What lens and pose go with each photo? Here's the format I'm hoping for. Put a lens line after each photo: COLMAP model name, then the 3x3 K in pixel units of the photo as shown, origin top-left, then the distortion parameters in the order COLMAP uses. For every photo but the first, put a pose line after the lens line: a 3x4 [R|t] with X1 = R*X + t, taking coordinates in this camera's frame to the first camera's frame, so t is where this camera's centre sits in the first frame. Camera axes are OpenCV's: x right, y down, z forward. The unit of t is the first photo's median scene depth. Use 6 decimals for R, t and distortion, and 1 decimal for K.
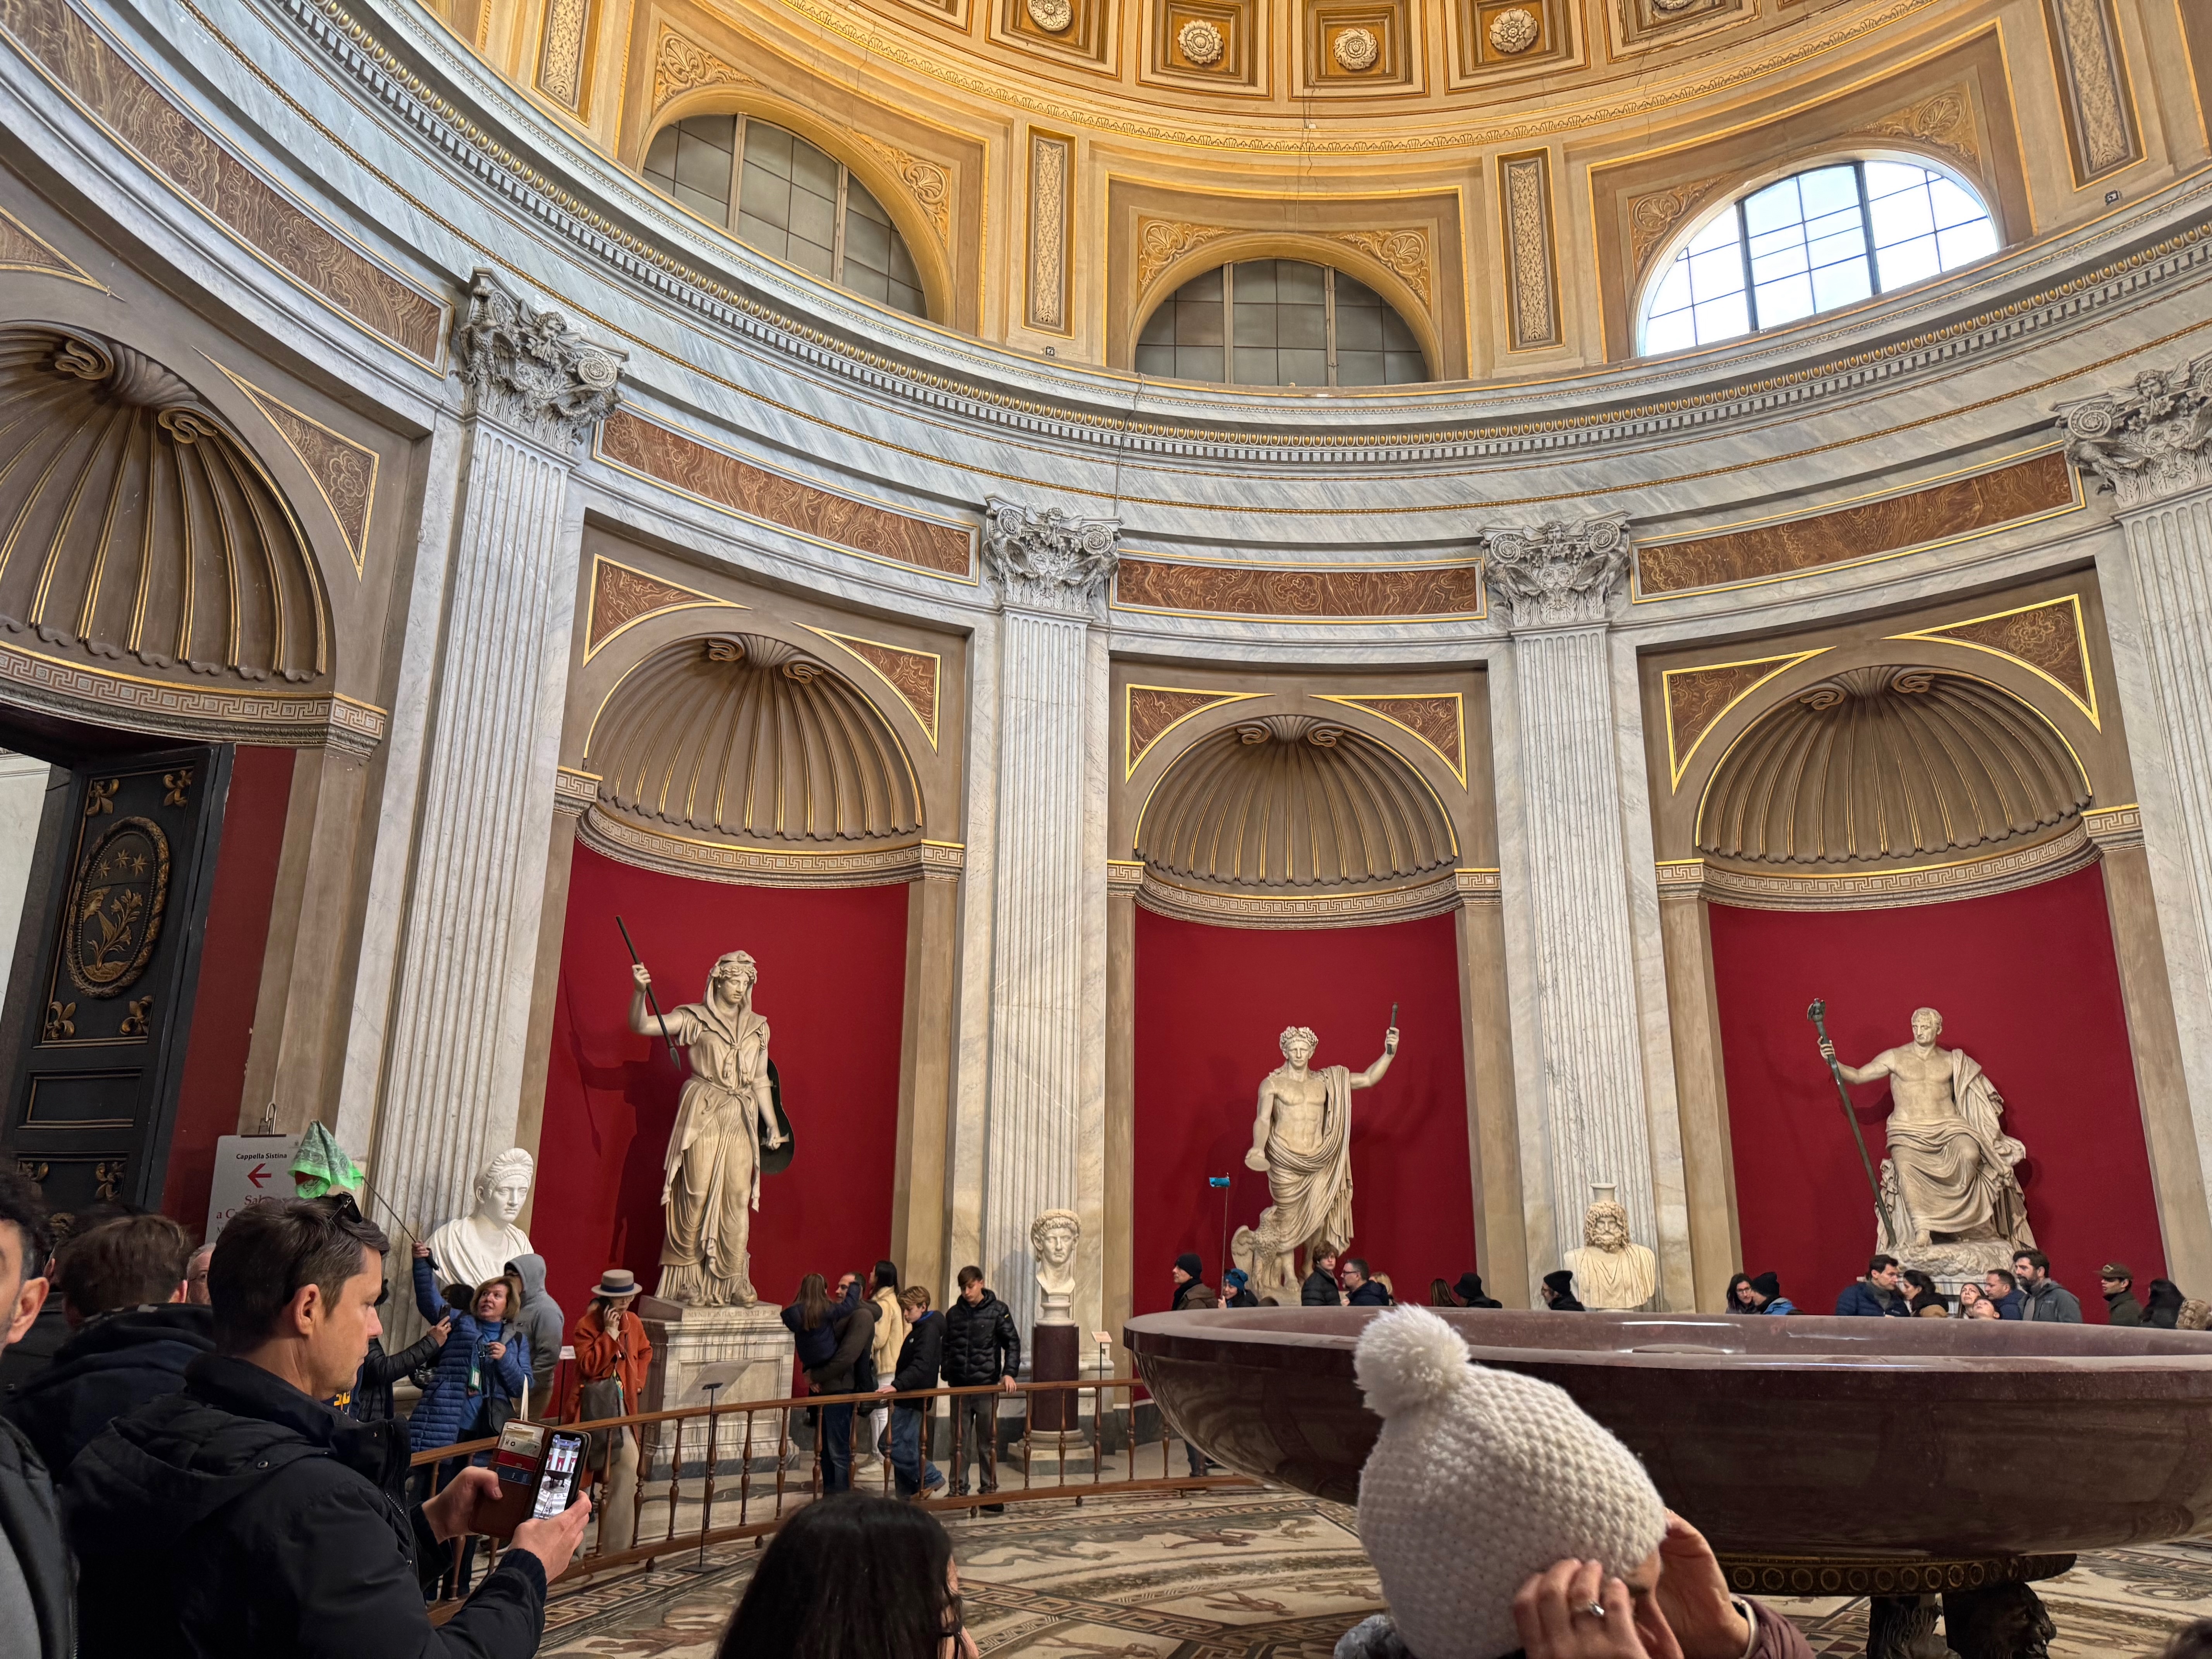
lens RADIAL K [[1547.6, 0, 1105.1], [0, 1547.6, 817.4], [0, 0, 1]] dist [0.078617, -0.083387]
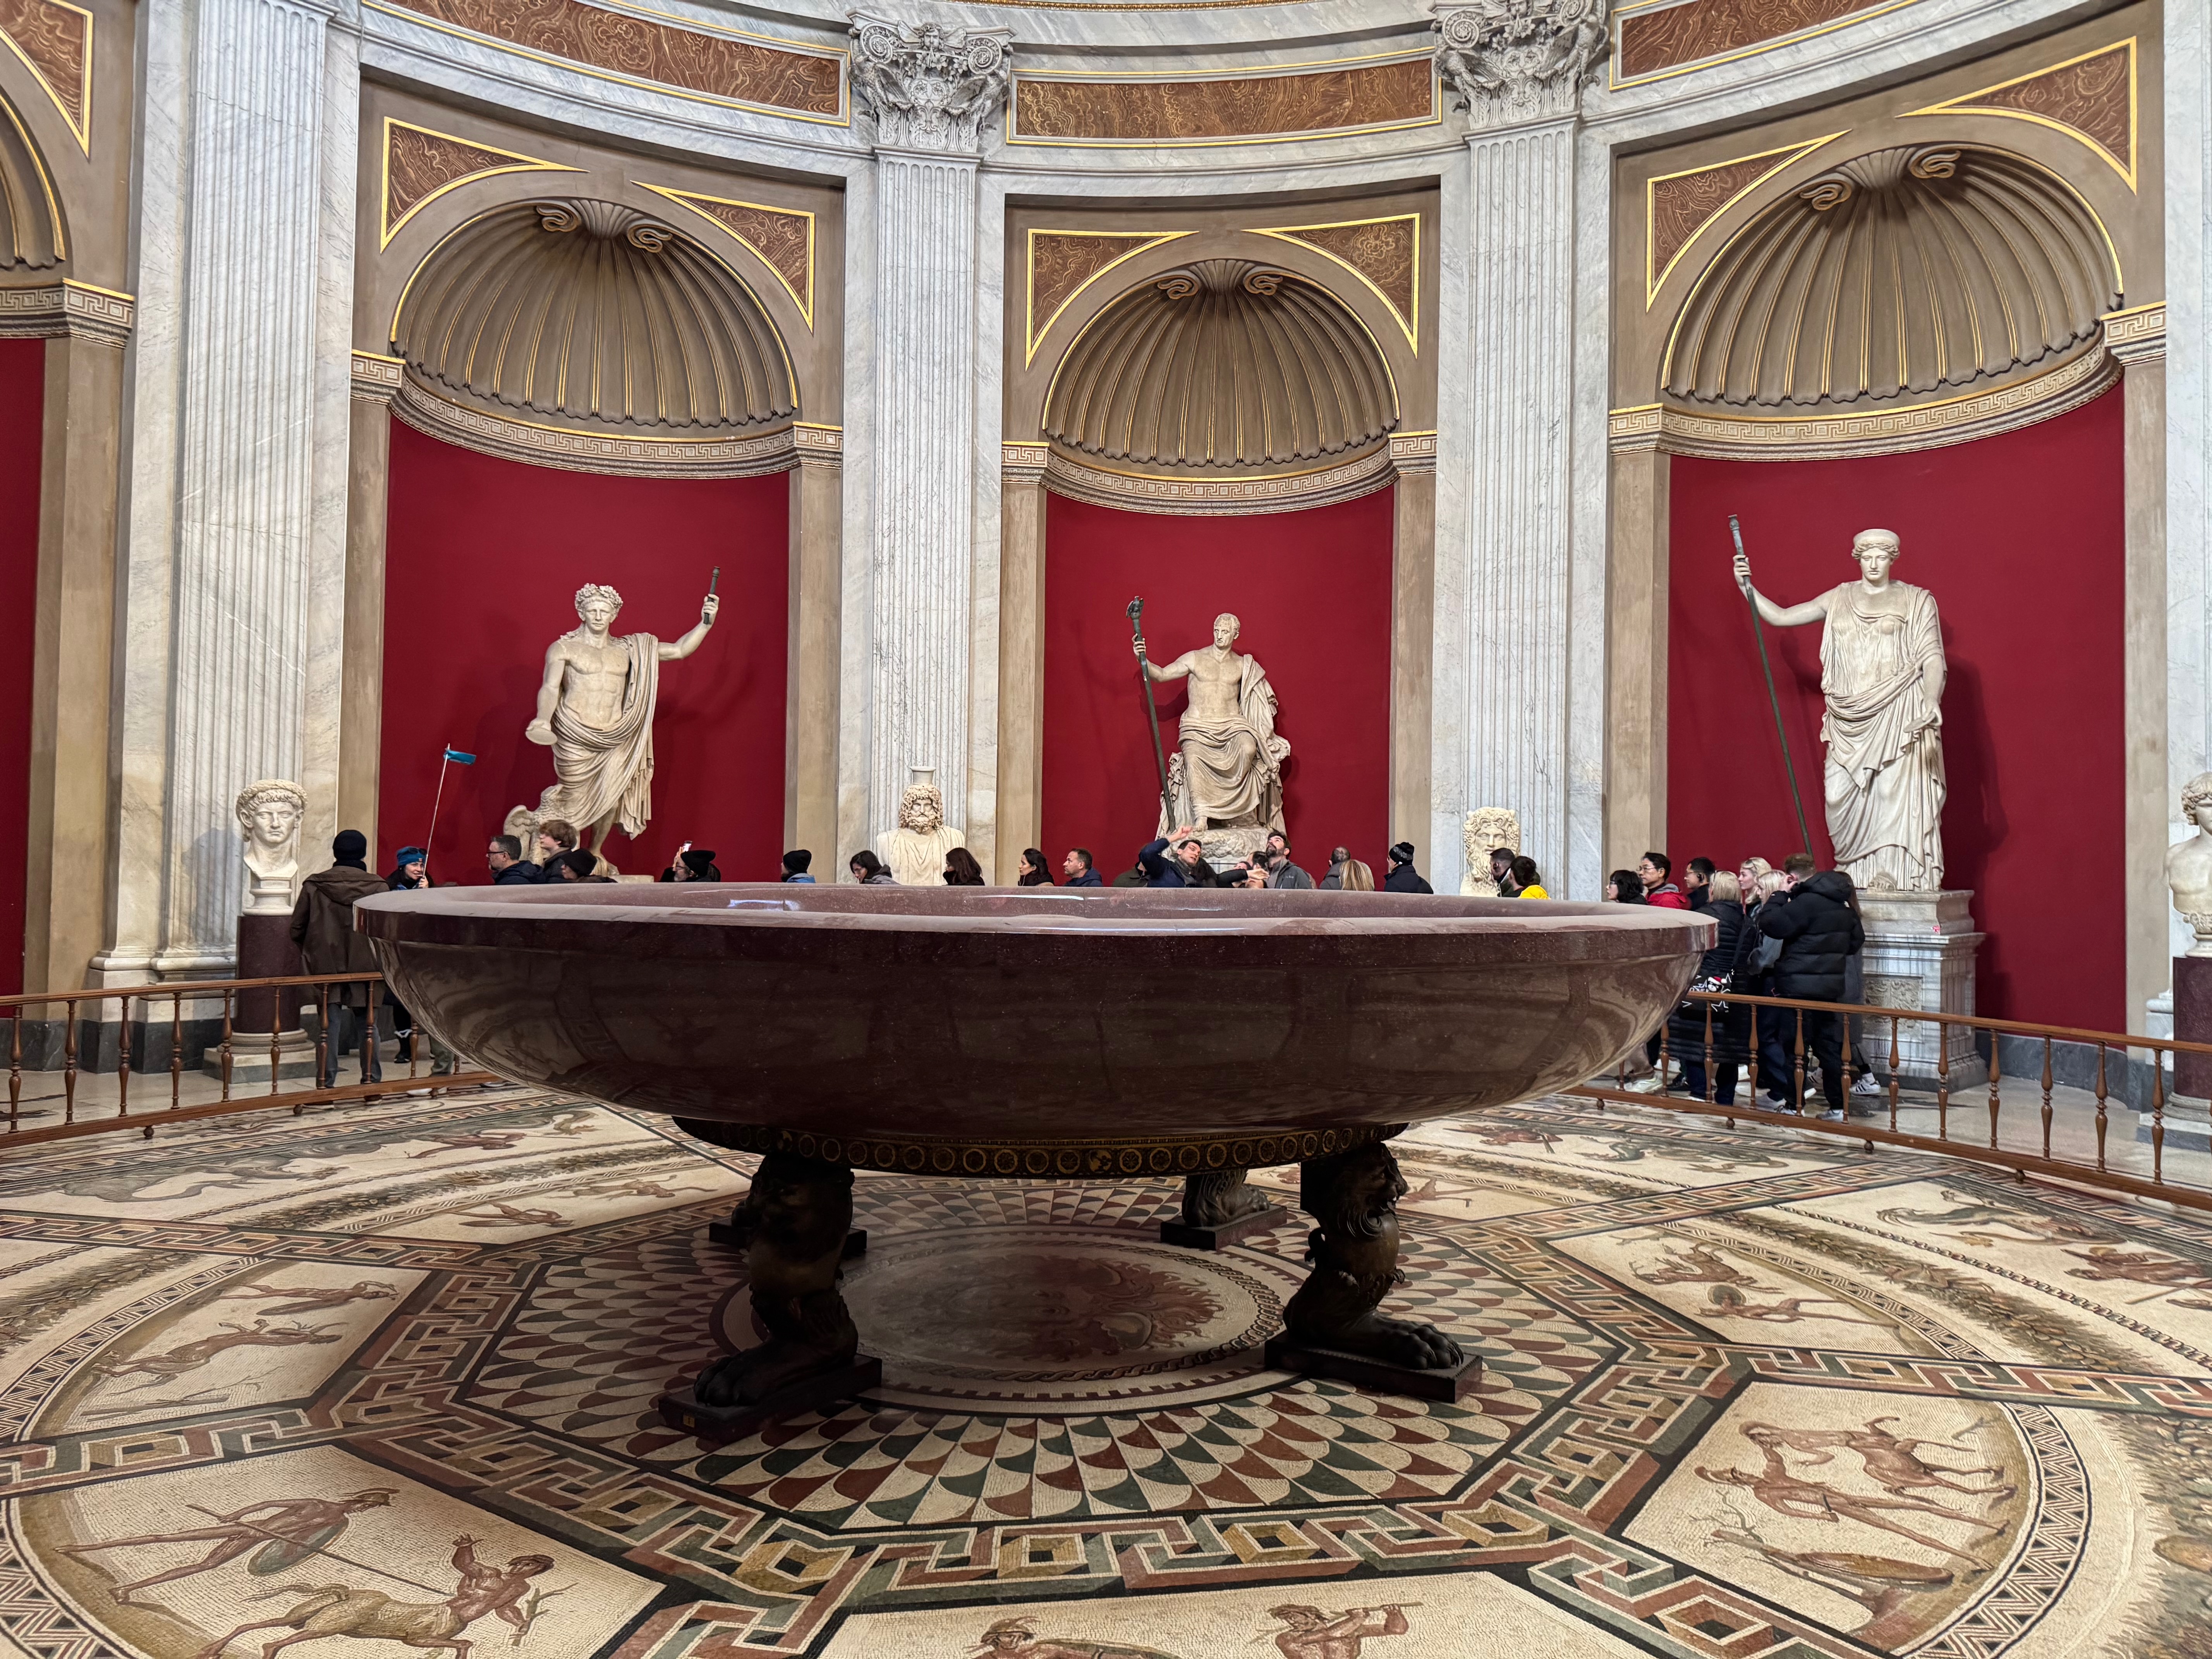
lens RADIAL K [[1547.6, 0, 1105.1], [0, 1547.6, 817.4], [0, 0, 1]] dist [0.078617, -0.083387]
pose [[0.900302, 0.018019, 0.434893, 0.003167], [-0.126574, 0.966802, 0.221974, 0.035402], [-0.416455, -0.254890, 0.872695, 0.103934]]
